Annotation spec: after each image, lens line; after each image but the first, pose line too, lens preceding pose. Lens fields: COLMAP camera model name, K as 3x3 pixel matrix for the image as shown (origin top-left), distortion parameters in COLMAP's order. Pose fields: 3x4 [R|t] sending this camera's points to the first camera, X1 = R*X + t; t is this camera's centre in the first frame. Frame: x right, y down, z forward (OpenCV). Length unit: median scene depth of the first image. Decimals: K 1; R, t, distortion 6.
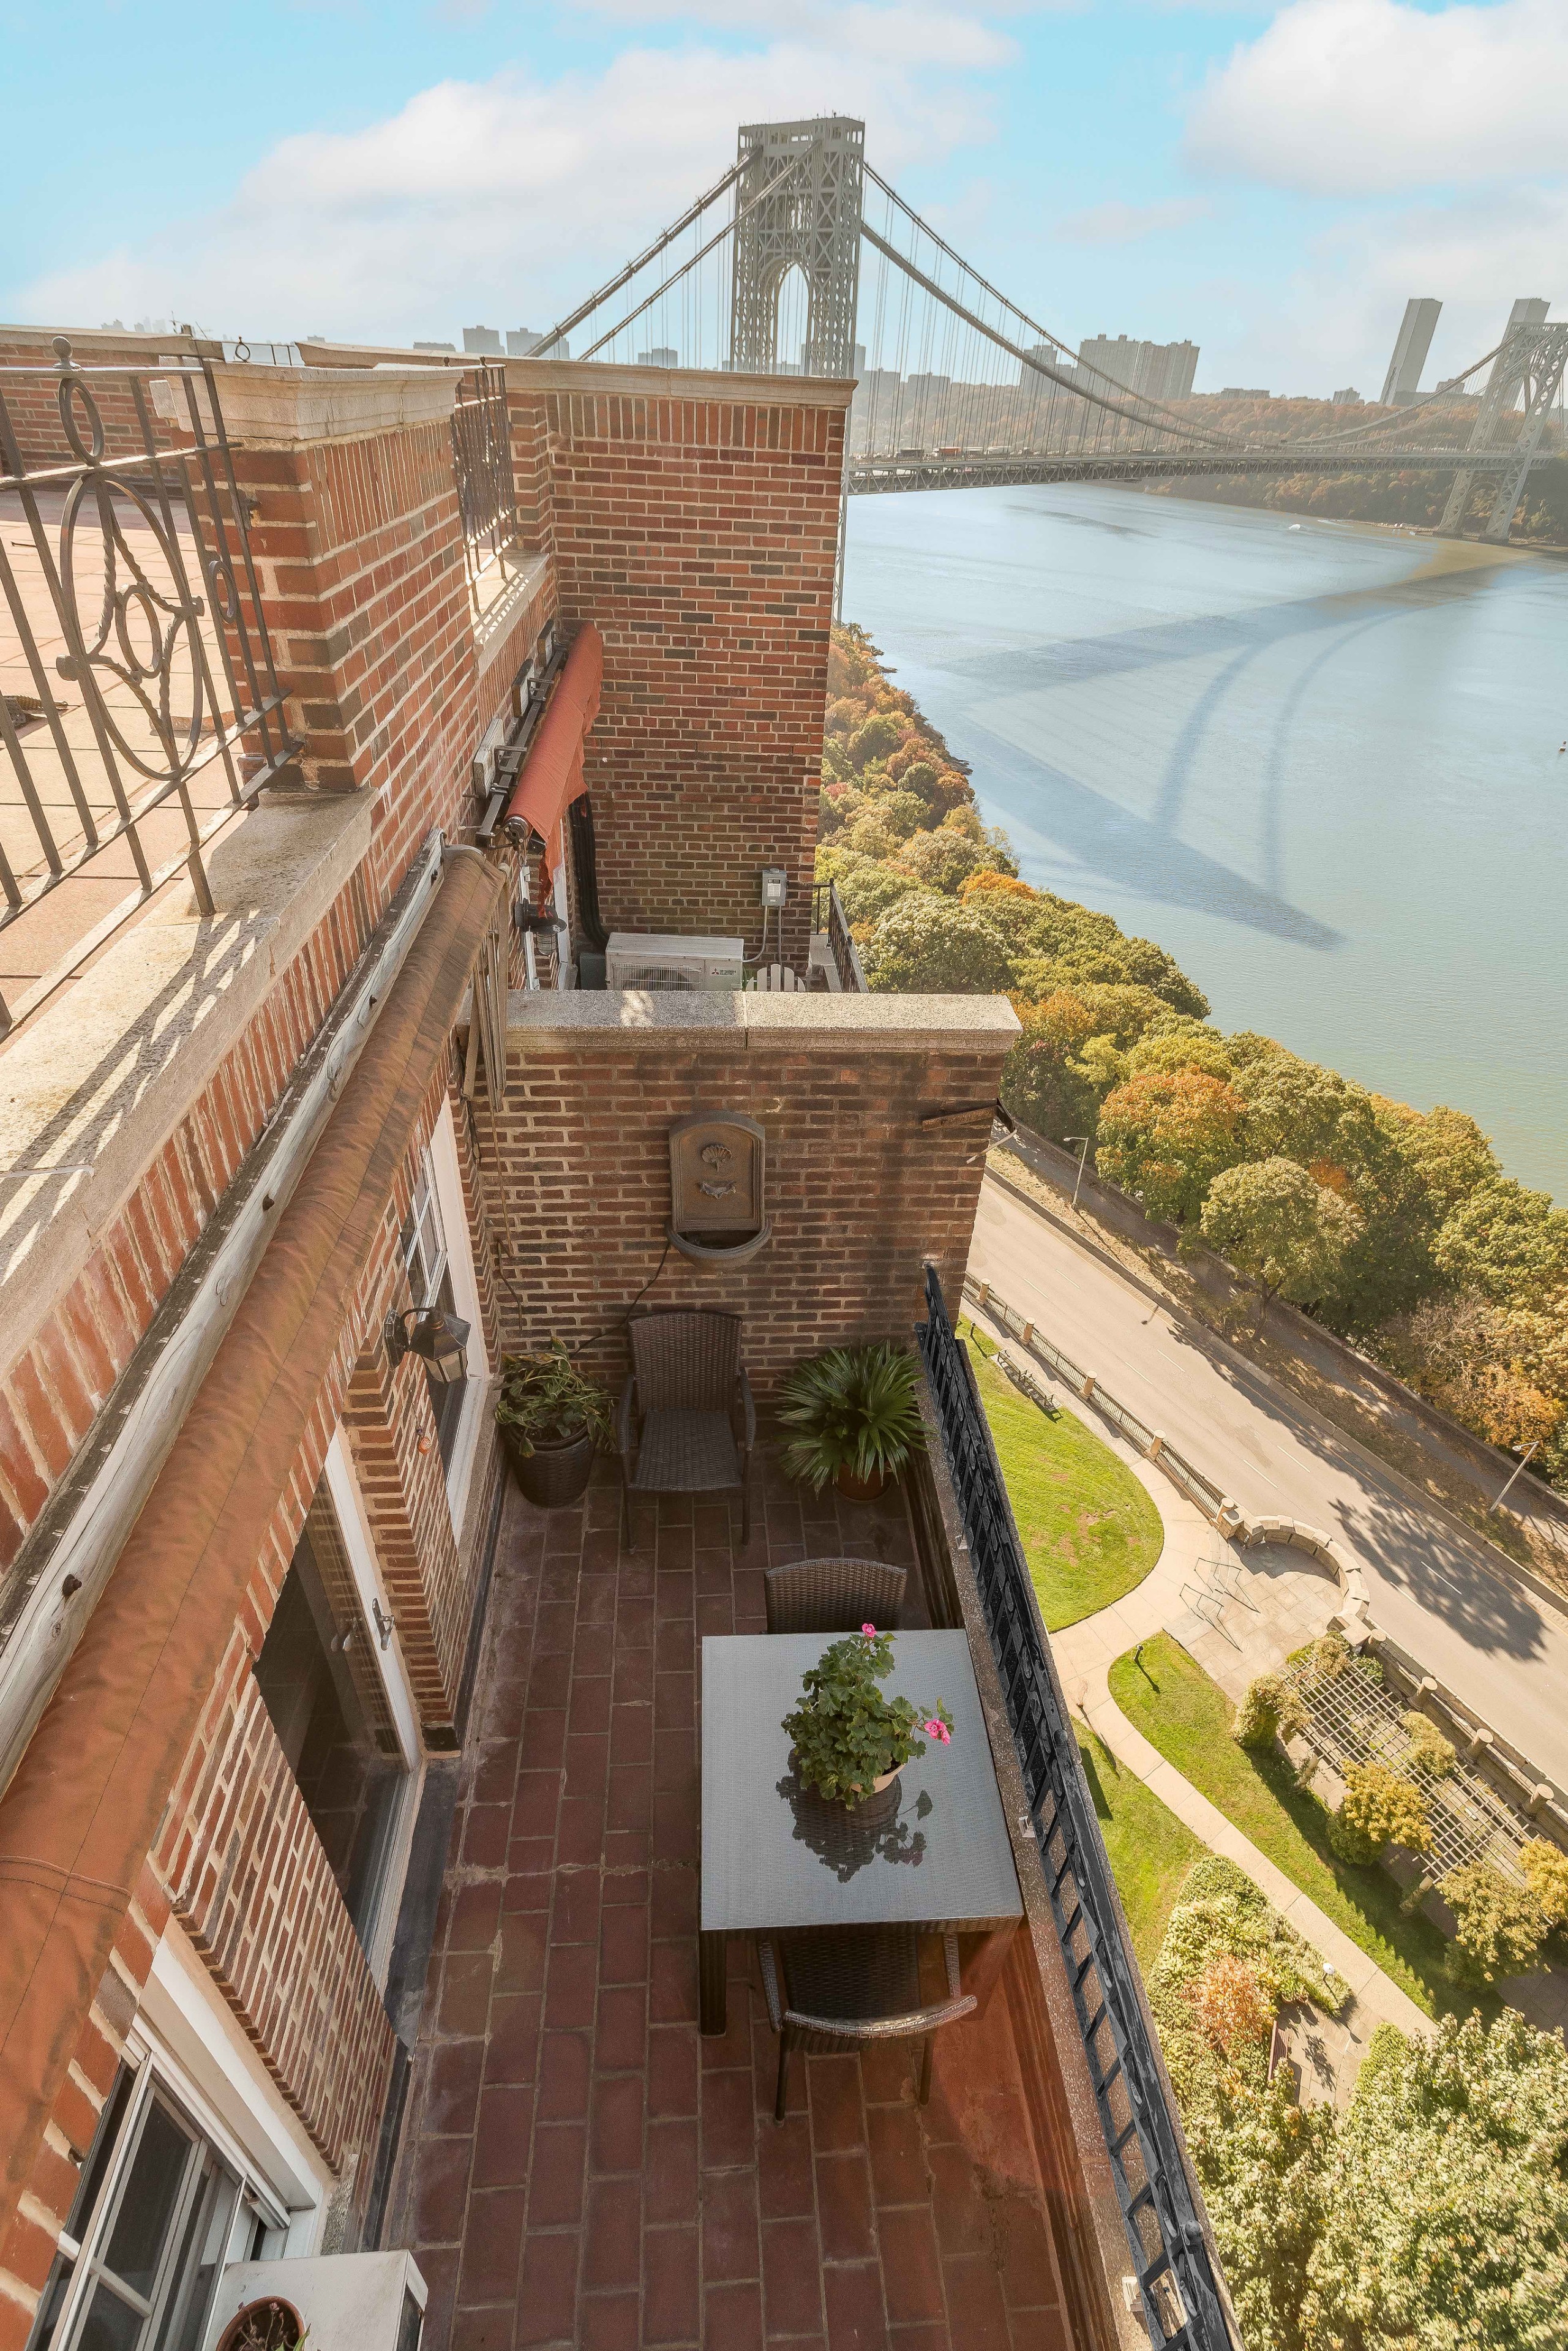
lens RADIAL K [[1149.4, 0, 785.2], [0, 1149.4, 1209.8], [0, 0, 1]] dist [-0.001680, 0.000449]
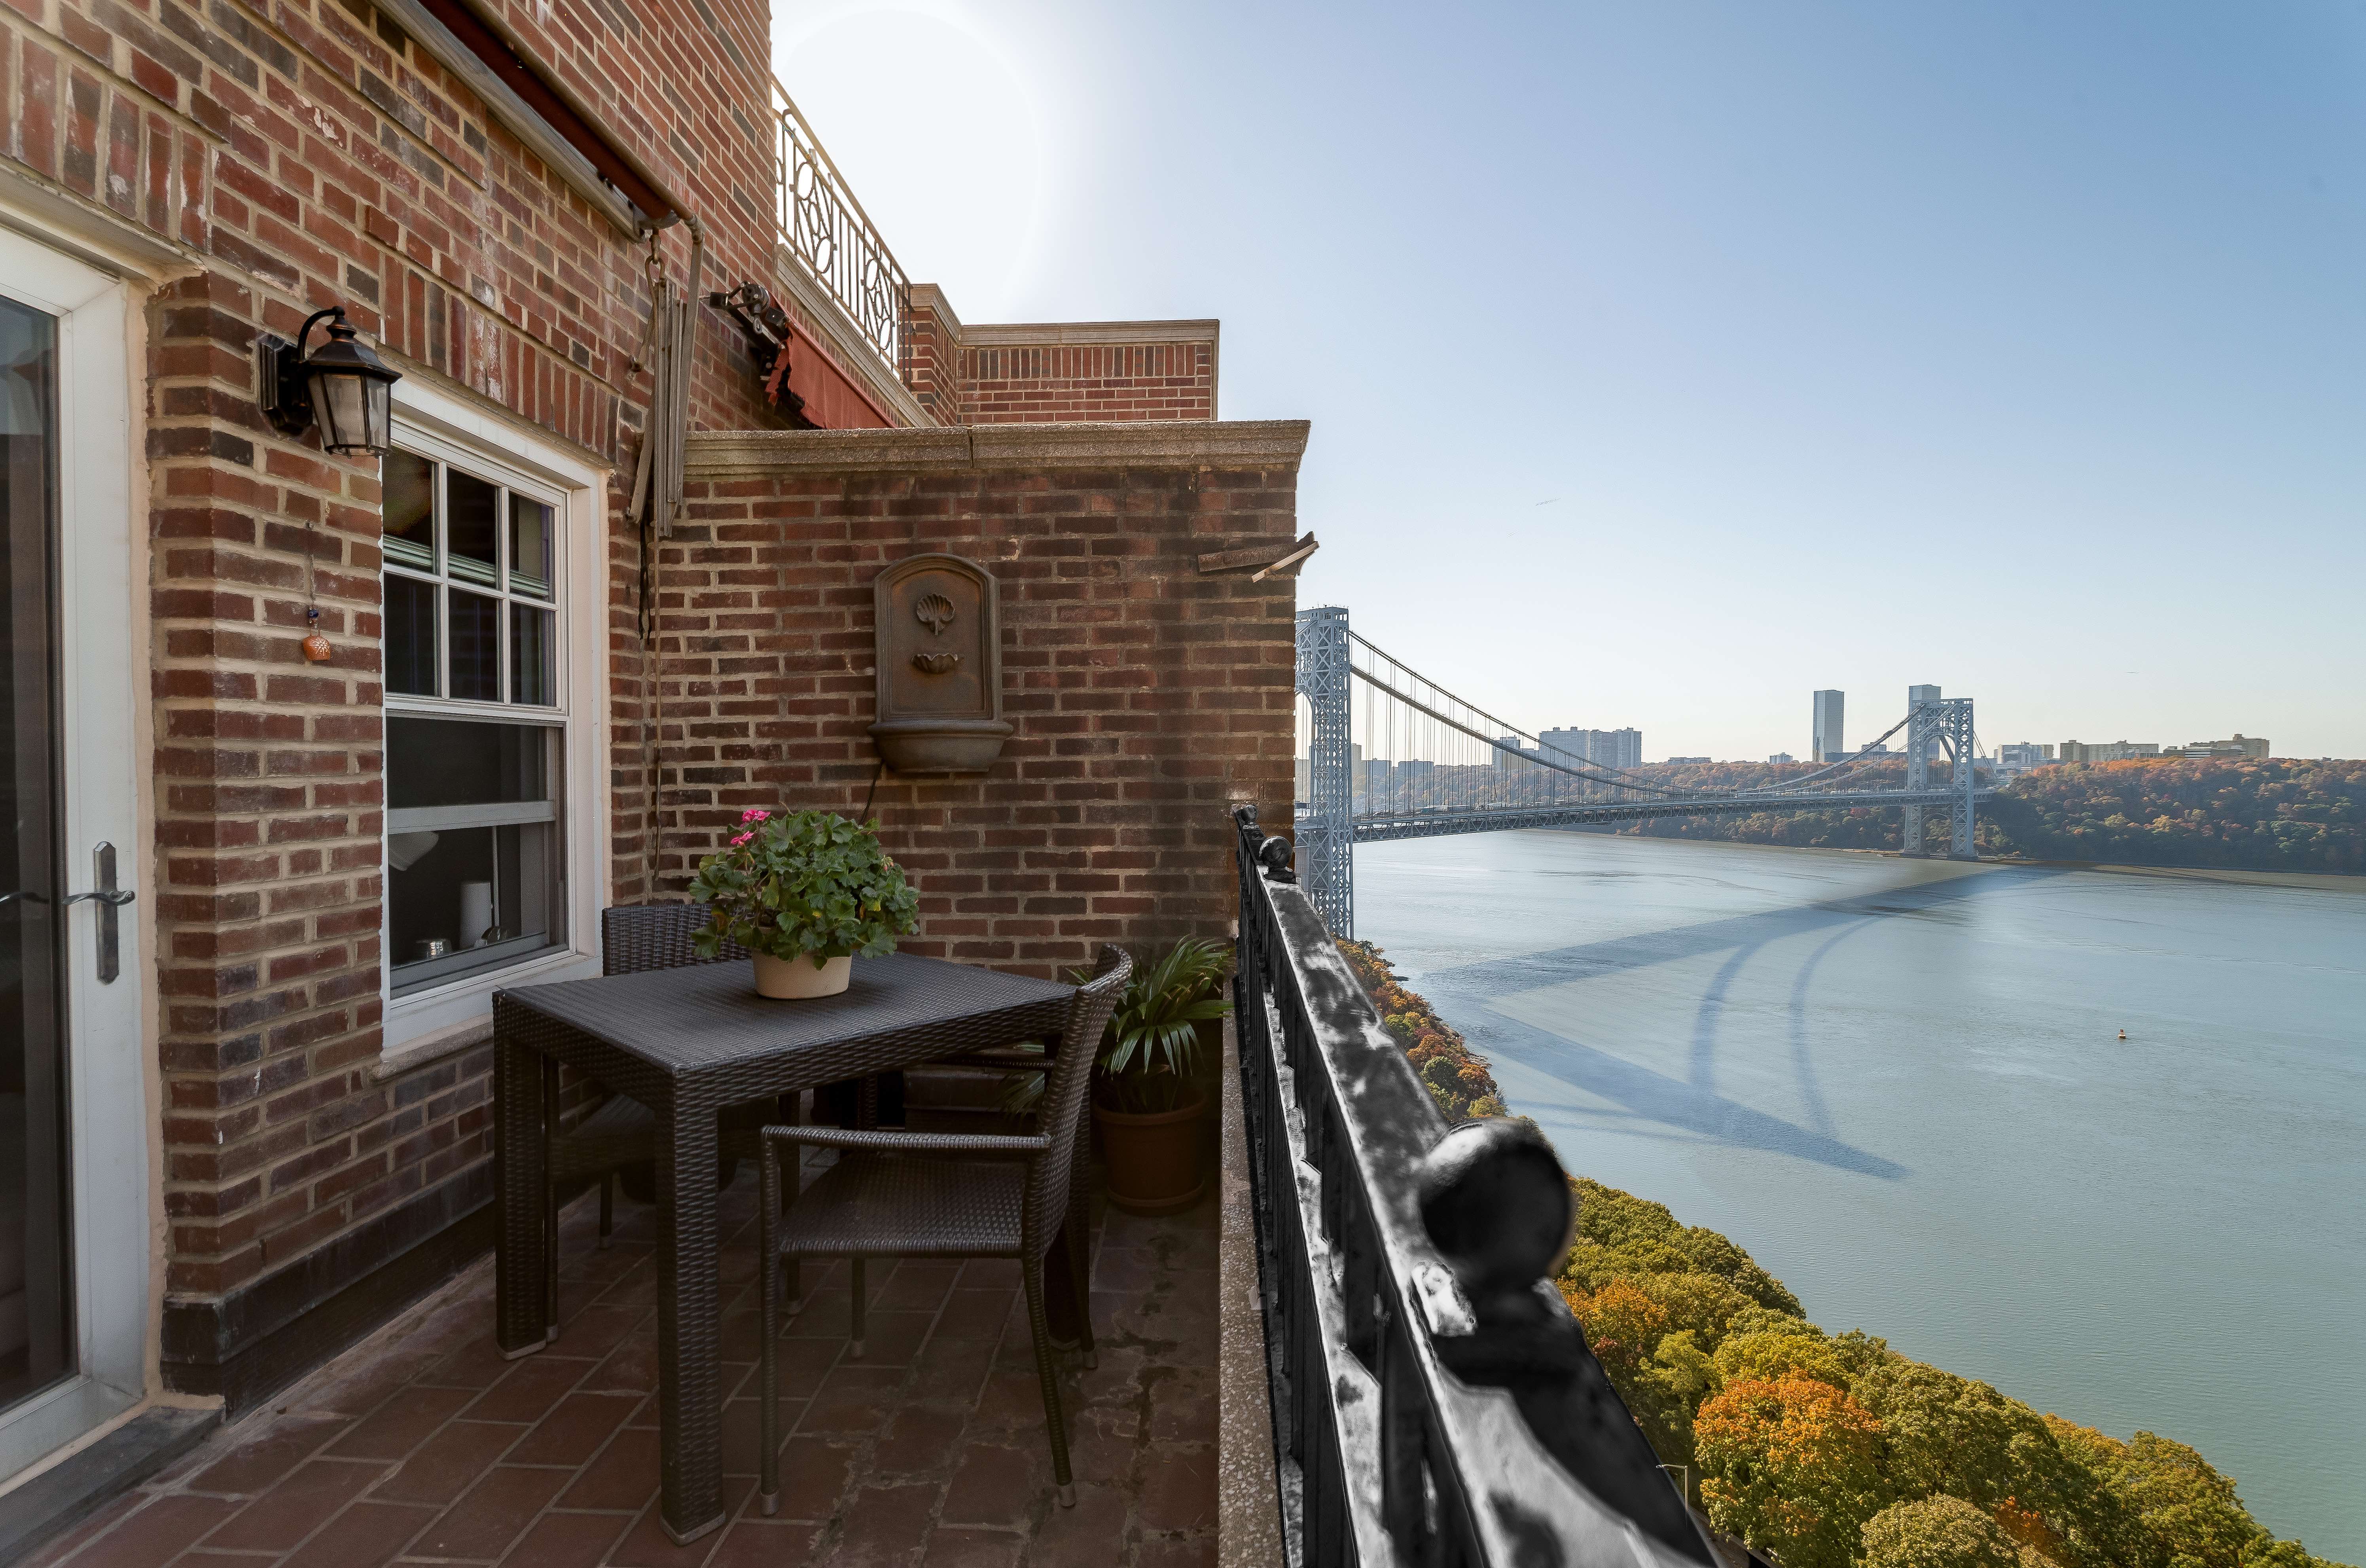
lens RADIAL K [[1137.6, 0, 1153.9], [0, 1137.6, 786.7], [0, 0, 1]] dist [-0.001519, 0.001431]
pose [[0.991403, -0.039681, -0.124680, 0.121999], [-0.039199, 0.819057, -0.572371, 0.331710], [0.124833, 0.572338, 0.810460, 0.317270]]
